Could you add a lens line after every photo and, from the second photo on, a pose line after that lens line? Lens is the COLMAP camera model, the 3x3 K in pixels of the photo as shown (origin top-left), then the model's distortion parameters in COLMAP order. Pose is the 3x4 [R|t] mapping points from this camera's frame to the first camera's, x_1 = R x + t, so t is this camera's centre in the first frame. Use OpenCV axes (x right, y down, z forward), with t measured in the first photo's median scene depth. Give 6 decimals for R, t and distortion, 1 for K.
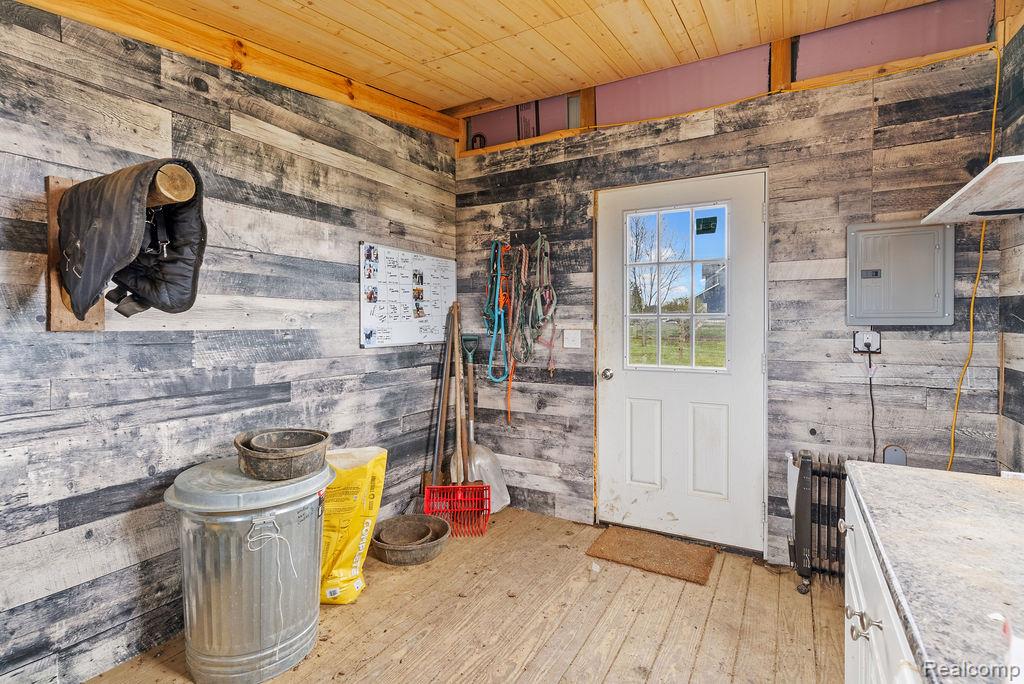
lens RADIAL K [[493.0, 0, 510.3], [0, 493.0, 336.8], [0, 0, 1]] dist [-0.000669, -0.000024]
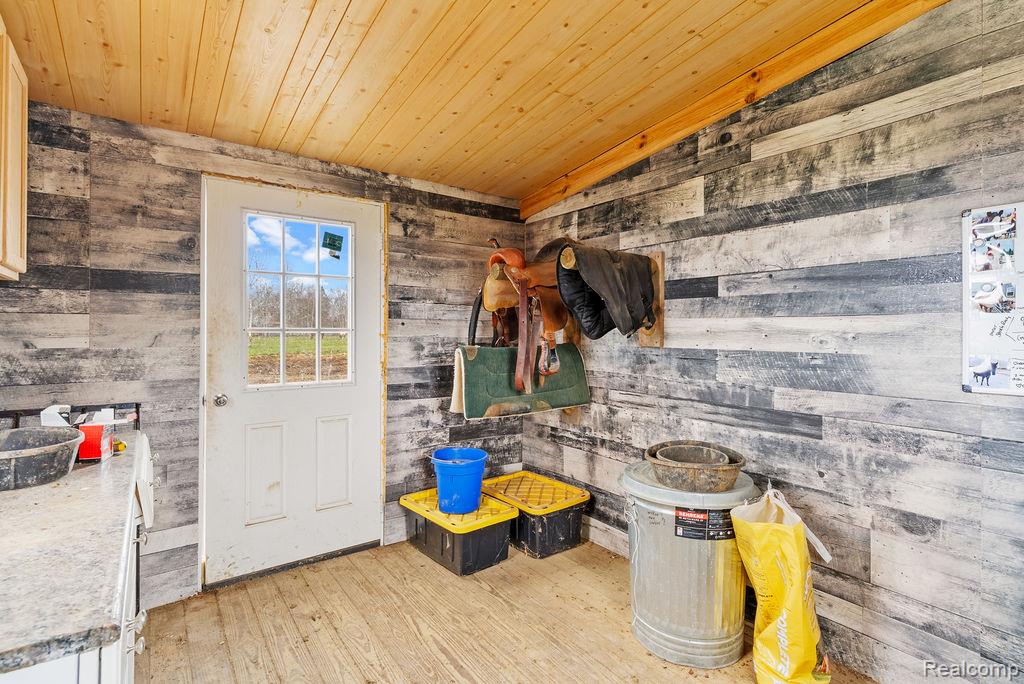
lens RADIAL K [[493.0, 0, 510.7], [0, 493.0, 337.7], [0, 0, 1]] dist [-0.000669, -0.000024]
pose [[-0.413571, -0.001118, -0.910471, 0.576427], [-0.038091, 0.999145, 0.016075, -0.037499], [0.909675, 0.041329, -0.413260, 0.939579]]
